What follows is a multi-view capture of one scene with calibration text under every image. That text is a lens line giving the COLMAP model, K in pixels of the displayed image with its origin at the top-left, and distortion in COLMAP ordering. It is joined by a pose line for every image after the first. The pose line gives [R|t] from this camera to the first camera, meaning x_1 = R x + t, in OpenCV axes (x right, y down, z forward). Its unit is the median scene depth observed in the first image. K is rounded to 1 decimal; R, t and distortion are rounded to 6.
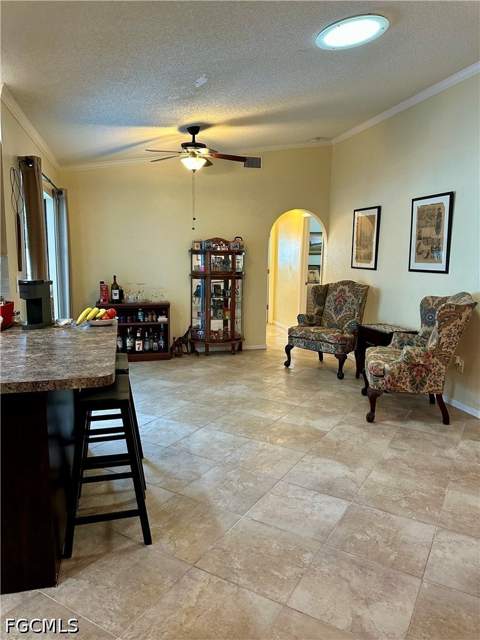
lens RADIAL K [[456.6, 0, 258.0], [0, 456.6, 332.0], [0, 0, 1]] dist [0.045931, -0.052450]
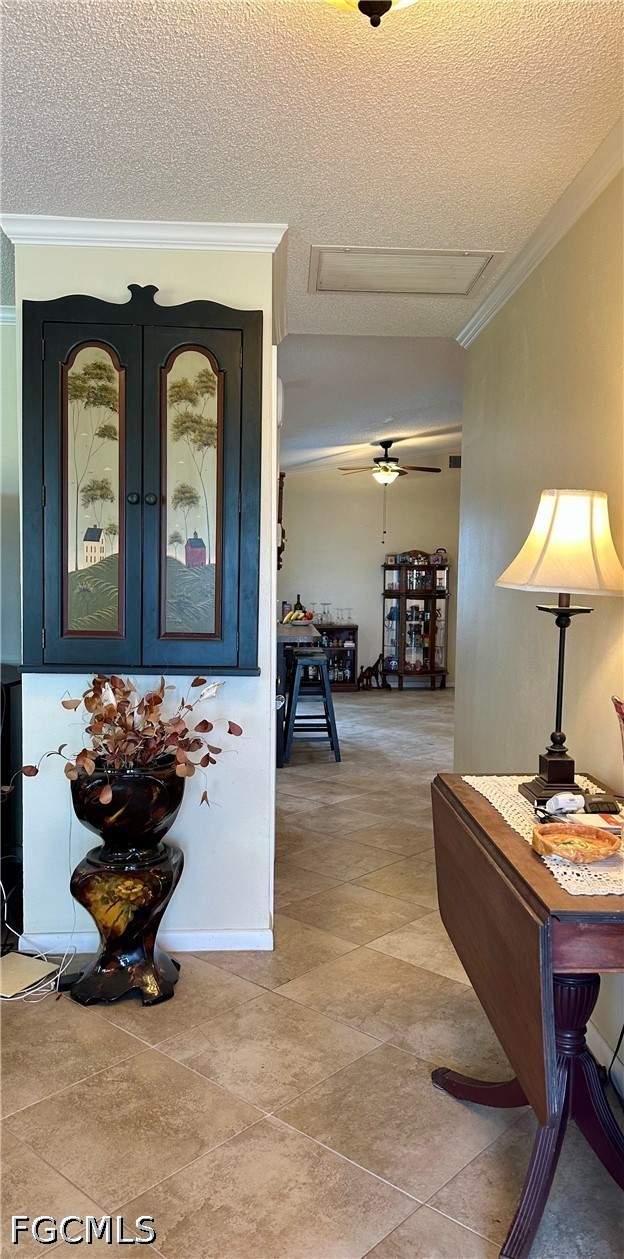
lens RADIAL K [[893.1, 0, 313.6], [0, 893.1, 624.4], [0, 0, 1]] dist [-0.007768, 0.000019]
pose [[0.970585, 0.001002, -0.240755, 0.136275], [-0.028811, 0.993289, -0.112016, 0.129645], [0.239028, 0.115658, 0.964100, -0.668407]]
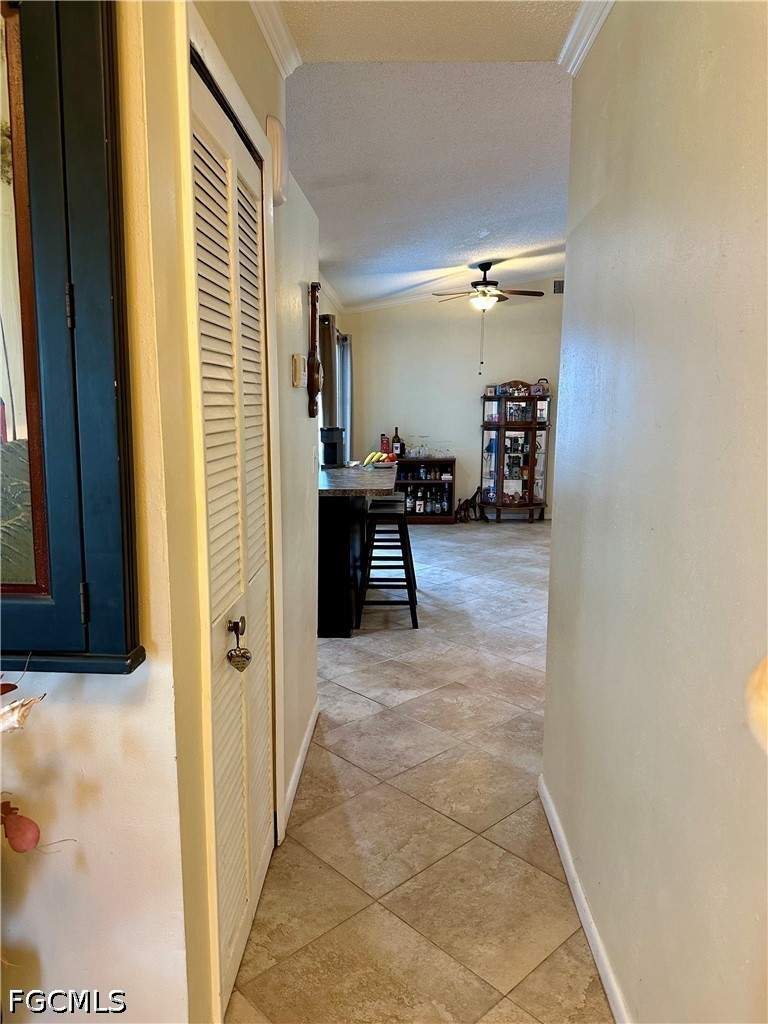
lens RADIAL K [[730.6, 0, 377.2], [0, 730.6, 518.8], [0, 0, 1]] dist [0.045931, -0.052450]
pose [[0.947609, 0.032538, -0.317771, 0.111819], [-0.035220, 0.999376, -0.002697, 0.060829], [0.317485, 0.013748, 0.948164, -0.363554]]
